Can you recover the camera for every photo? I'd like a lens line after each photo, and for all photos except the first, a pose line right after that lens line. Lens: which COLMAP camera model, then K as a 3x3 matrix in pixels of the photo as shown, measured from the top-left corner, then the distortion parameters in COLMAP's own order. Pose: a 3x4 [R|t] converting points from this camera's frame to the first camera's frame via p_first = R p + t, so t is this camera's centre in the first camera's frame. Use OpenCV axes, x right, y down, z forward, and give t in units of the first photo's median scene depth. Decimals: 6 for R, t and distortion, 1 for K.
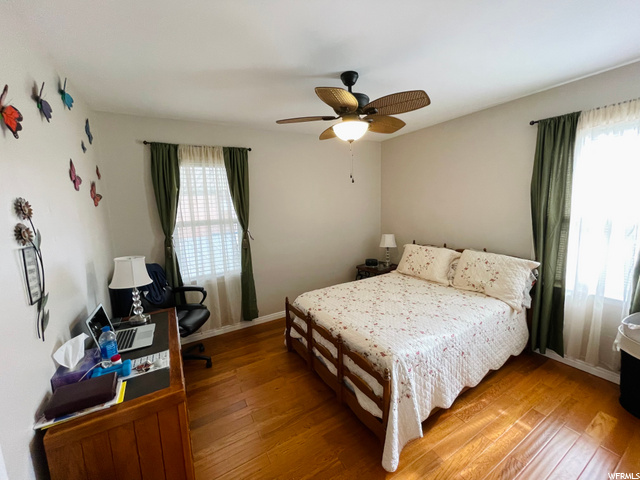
lens RADIAL K [[258.3, 0, 317.4], [0, 258.3, 238.9], [0, 0, 1]] dist [-0.001124, 0.000005]
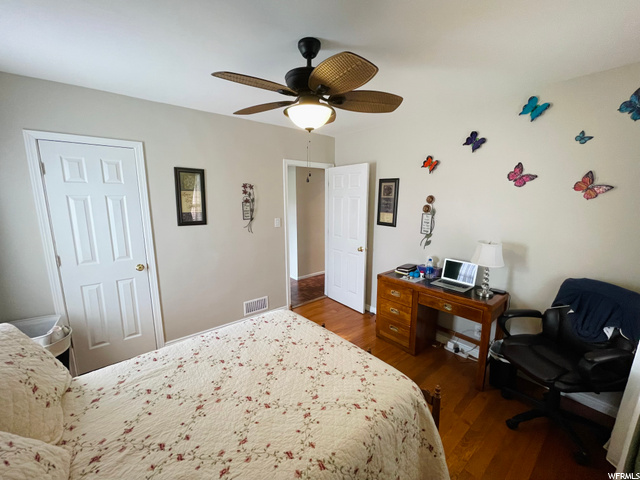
lens RADIAL K [[258.3, 0, 317.4], [0, 258.3, 238.9], [0, 0, 1]] dist [-0.001124, 0.000005]
pose [[-0.985481, 0.064180, -0.157190, 0.192896], [0.013178, 0.951925, 0.306048, -0.231394], [0.169276, 0.299533, -0.938949, 1.417626]]
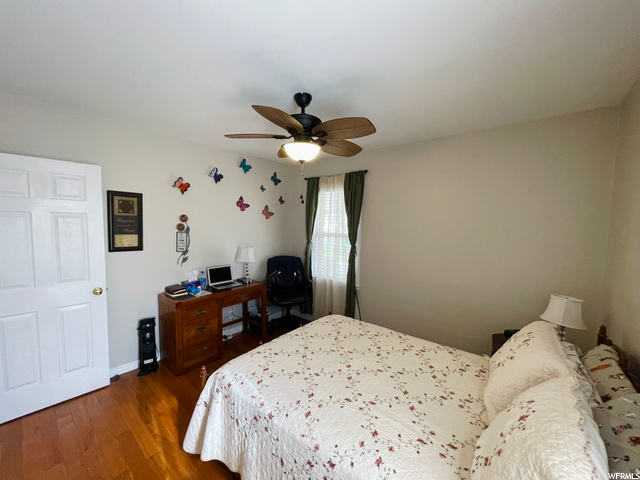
lens RADIAL K [[258.3, 0, 317.4], [0, 258.3, 238.9], [0, 0, 1]] dist [-0.001124, 0.000005]
pose [[0.338736, 0.107827, -0.934682, 0.838940], [-0.161438, 0.985340, 0.055165, -0.117657], [0.926928, 0.132207, 0.351178, 0.573396]]
